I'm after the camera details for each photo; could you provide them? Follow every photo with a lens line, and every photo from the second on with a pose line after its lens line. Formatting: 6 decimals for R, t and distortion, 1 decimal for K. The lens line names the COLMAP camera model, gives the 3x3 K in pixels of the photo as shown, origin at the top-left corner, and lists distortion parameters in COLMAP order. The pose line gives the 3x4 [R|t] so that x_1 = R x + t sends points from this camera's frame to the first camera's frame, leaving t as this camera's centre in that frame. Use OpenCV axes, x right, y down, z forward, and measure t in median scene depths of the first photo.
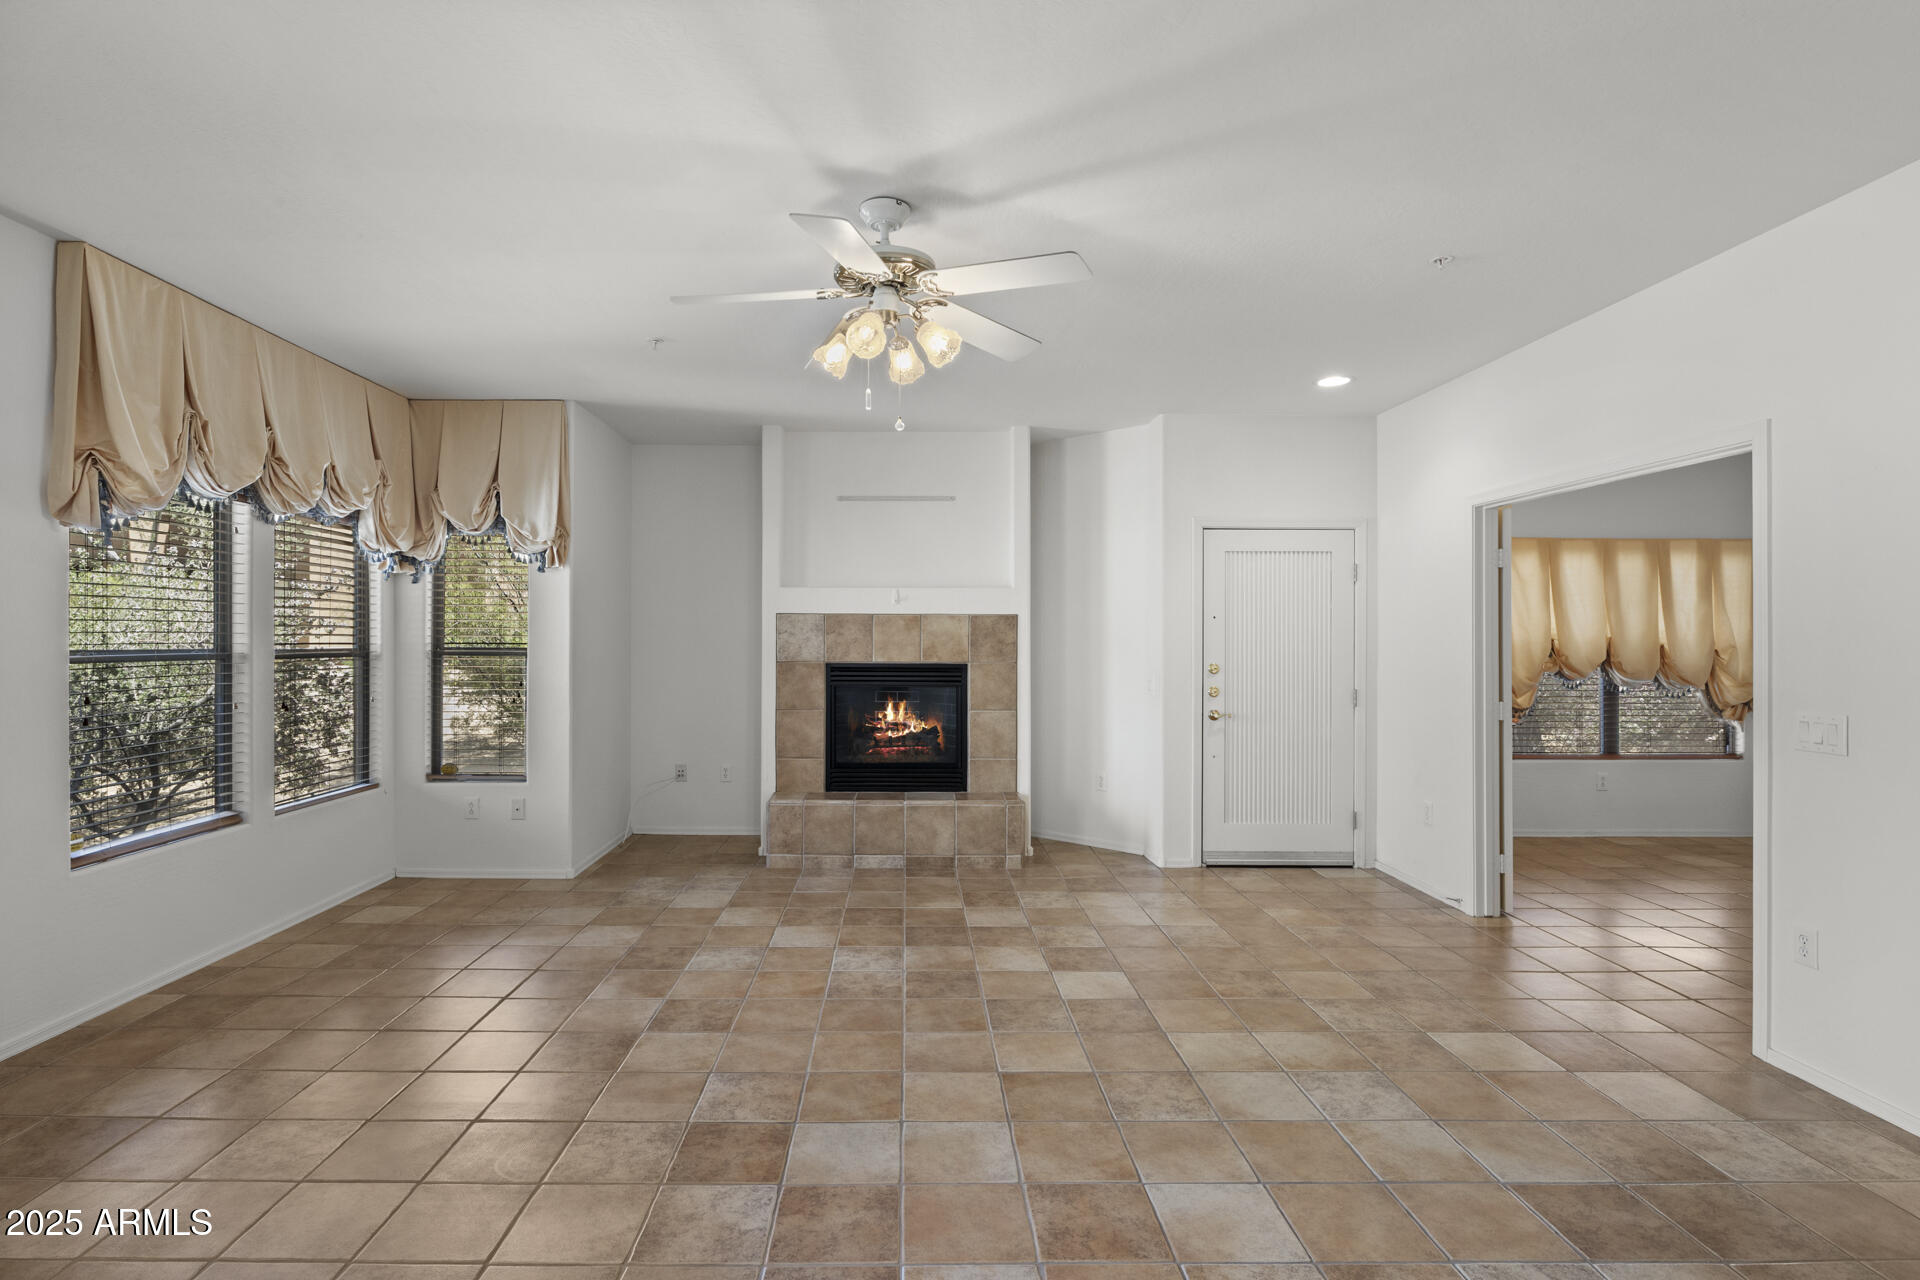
lens RADIAL K [[878.4, 0, 951.3], [0, 878.4, 638.7], [0, 0, 1]] dist [-0.005030, 0.000421]
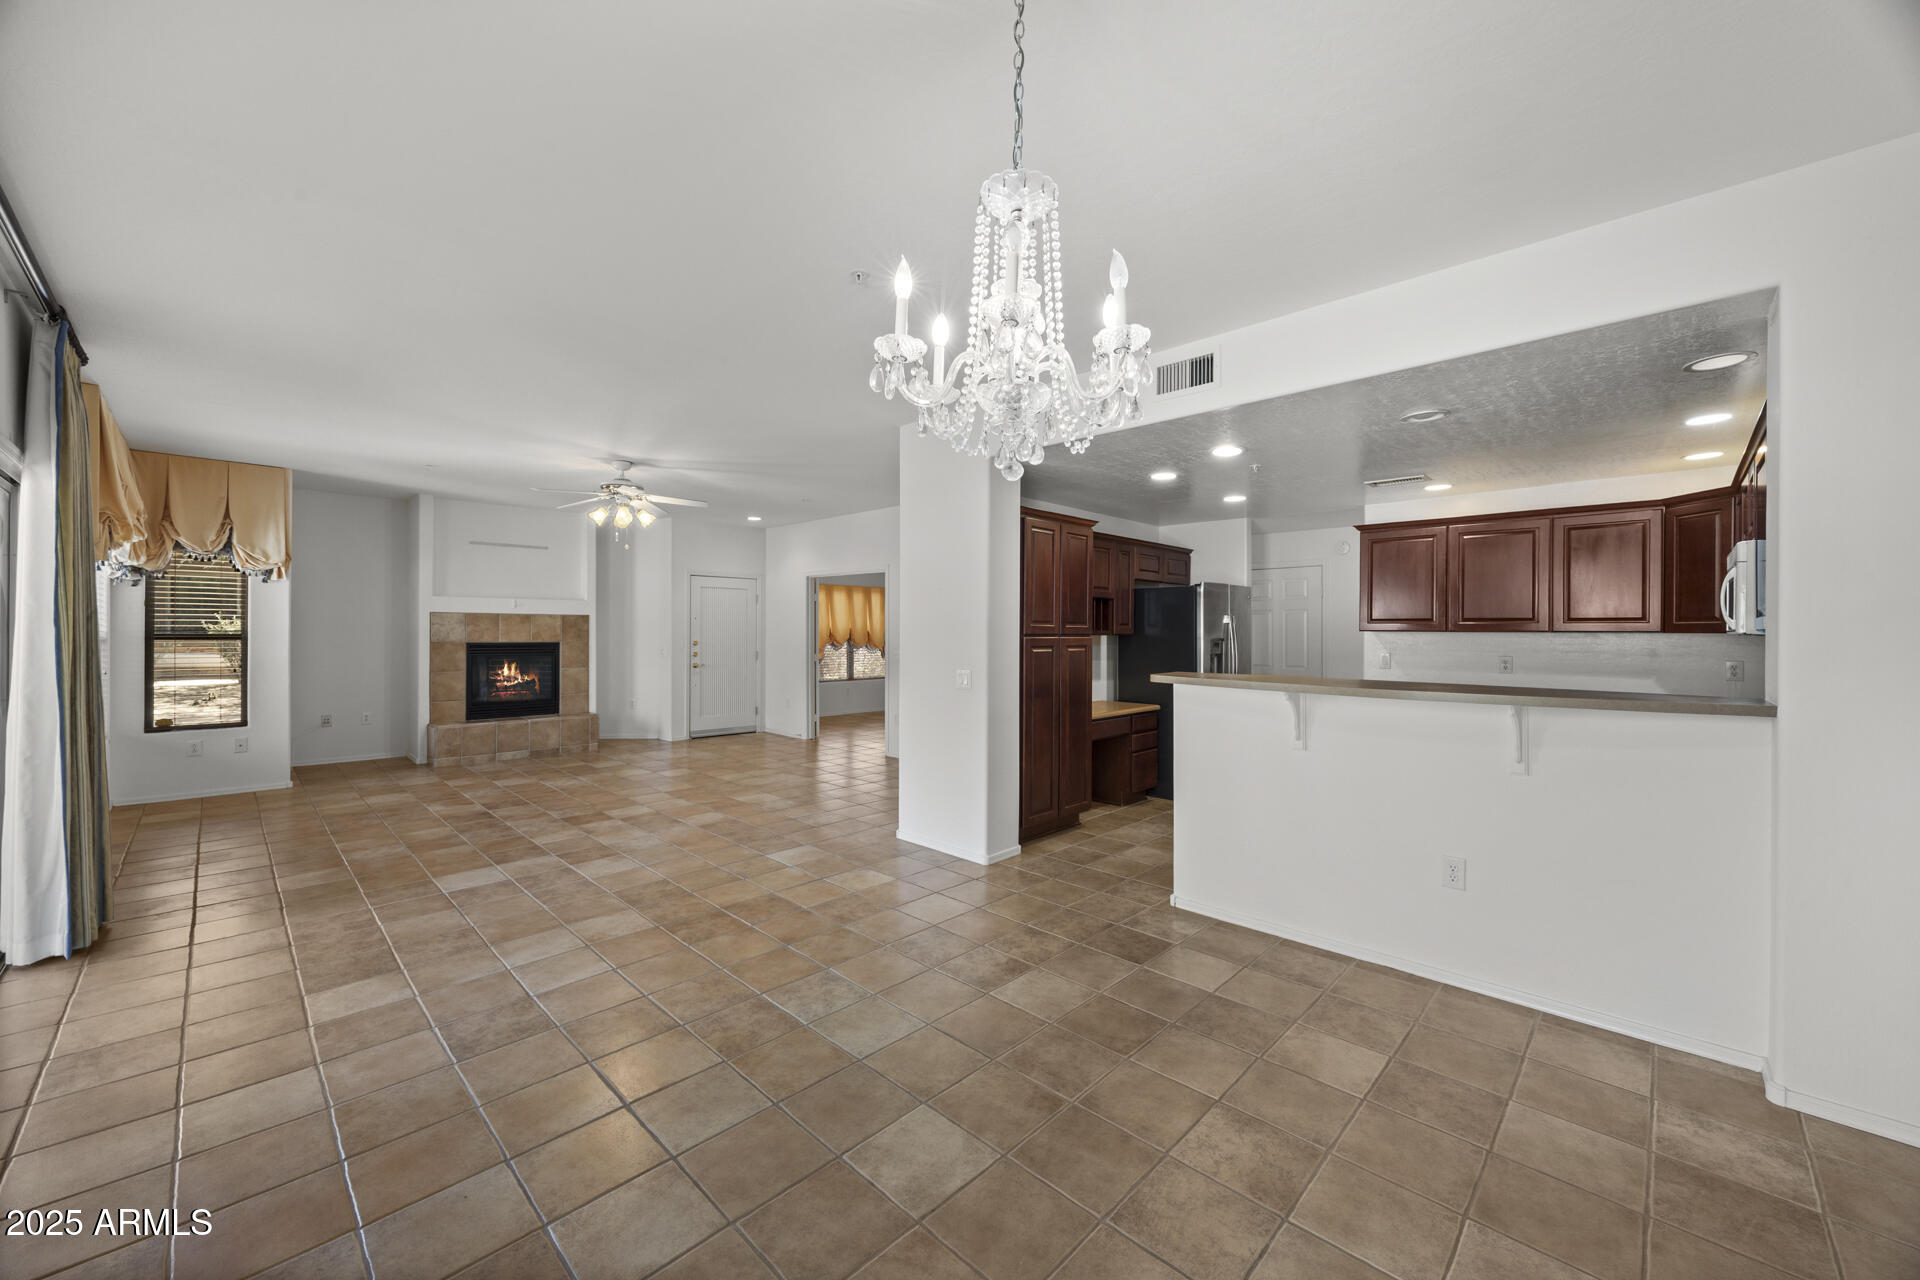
lens RADIAL K [[774.7, 0, 953.4], [0, 774.7, 636.2], [0, 0, 1]] dist [0.007894, 0.000720]
pose [[0.715202, -0.005206, 0.698898, -0.515348], [-0.005430, 0.999901, 0.013006, -0.008312], [-0.698896, -0.013097, 0.715103, -0.696147]]
